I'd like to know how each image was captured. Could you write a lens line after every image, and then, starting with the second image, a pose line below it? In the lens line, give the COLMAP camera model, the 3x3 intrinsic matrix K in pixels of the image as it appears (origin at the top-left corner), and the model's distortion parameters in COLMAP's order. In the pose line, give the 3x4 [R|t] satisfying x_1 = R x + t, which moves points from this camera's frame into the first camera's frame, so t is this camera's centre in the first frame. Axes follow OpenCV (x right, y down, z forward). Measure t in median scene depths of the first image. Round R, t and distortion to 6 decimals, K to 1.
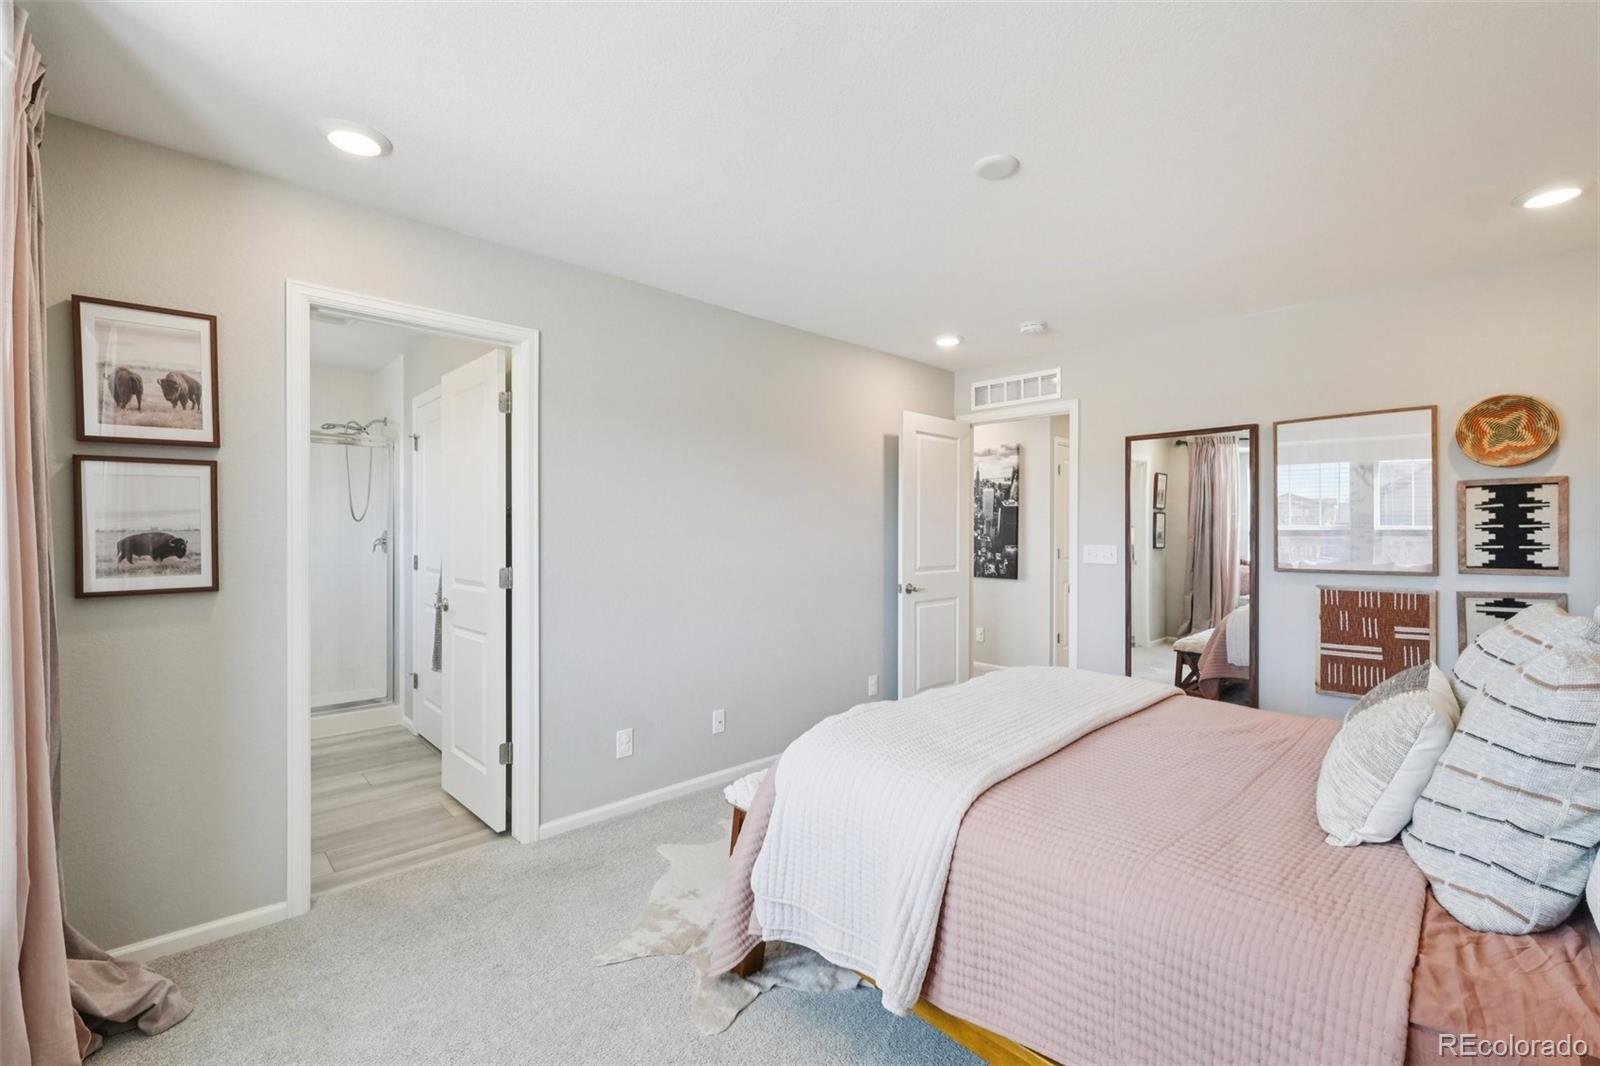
lens RADIAL K [[681.2, 0, 802.3], [0, 681.2, 534.5], [0, 0, 1]] dist [0.001956, 0.000713]
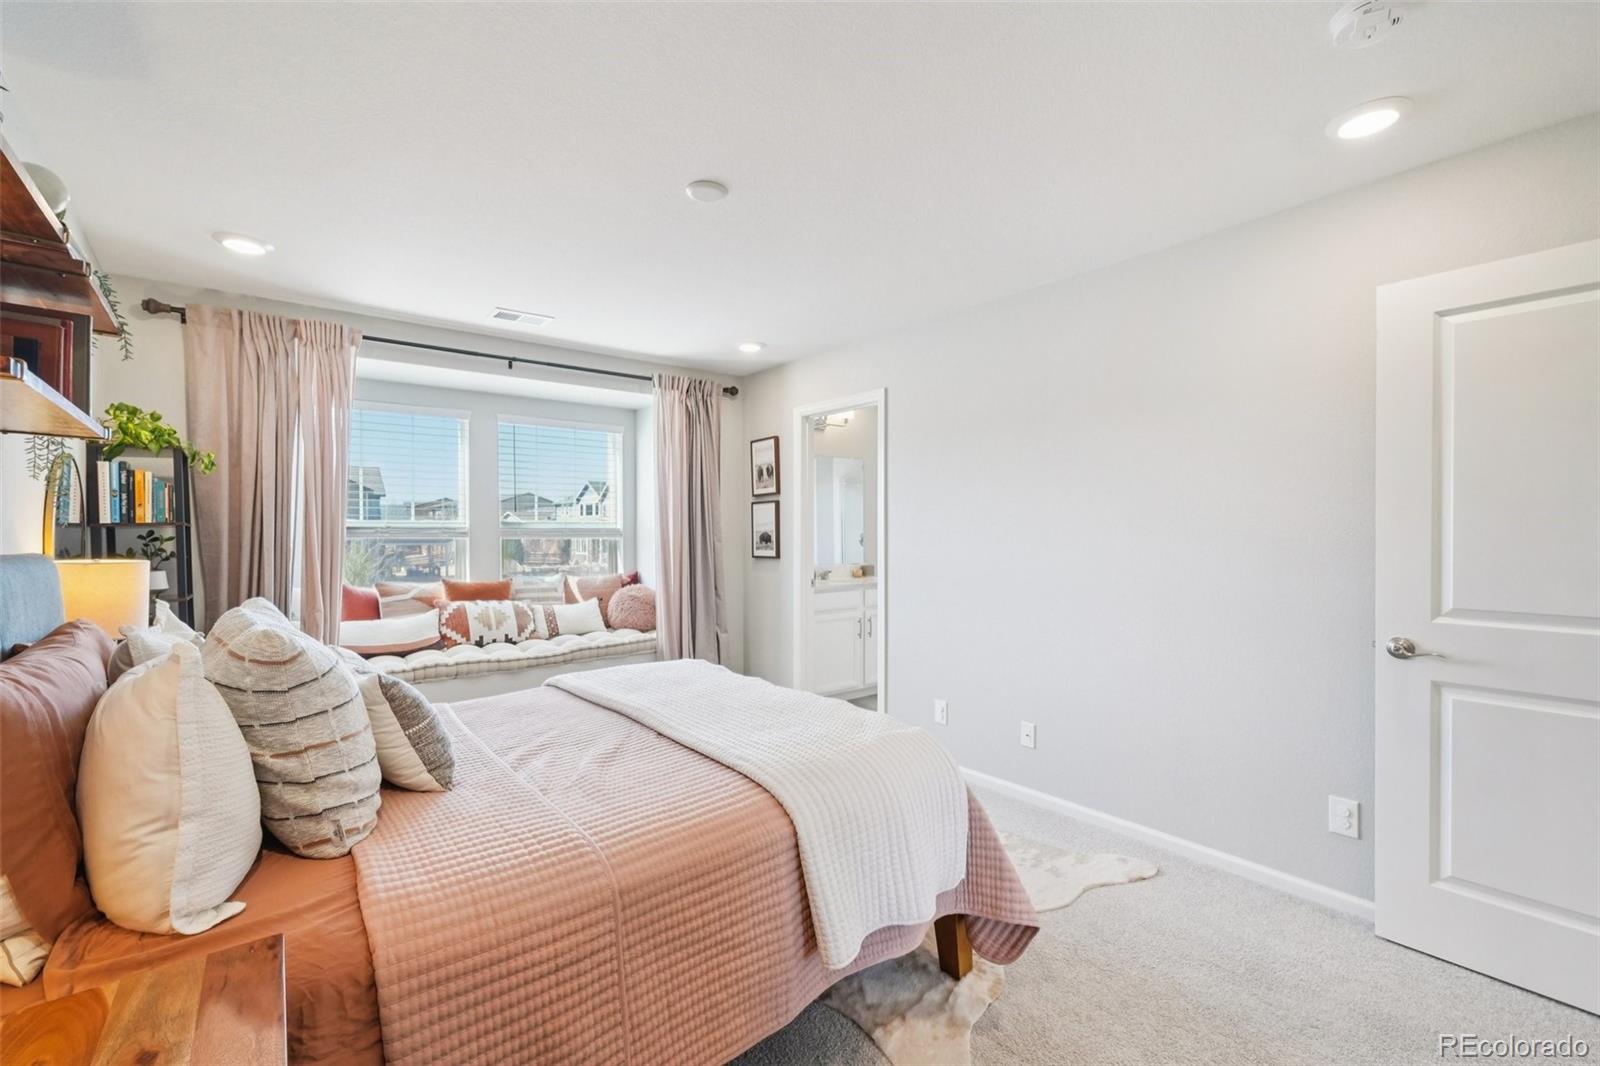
lens RADIAL K [[681.2, 0, 802.3], [0, 681.2, 534.5], [0, 0, 1]] dist [0.001956, 0.000713]
pose [[-0.073361, 0.006812, -0.997282, 1.372599], [0.000943, 0.999977, 0.006761, -0.010902], [0.997305, -0.000444, -0.073366, 1.257873]]
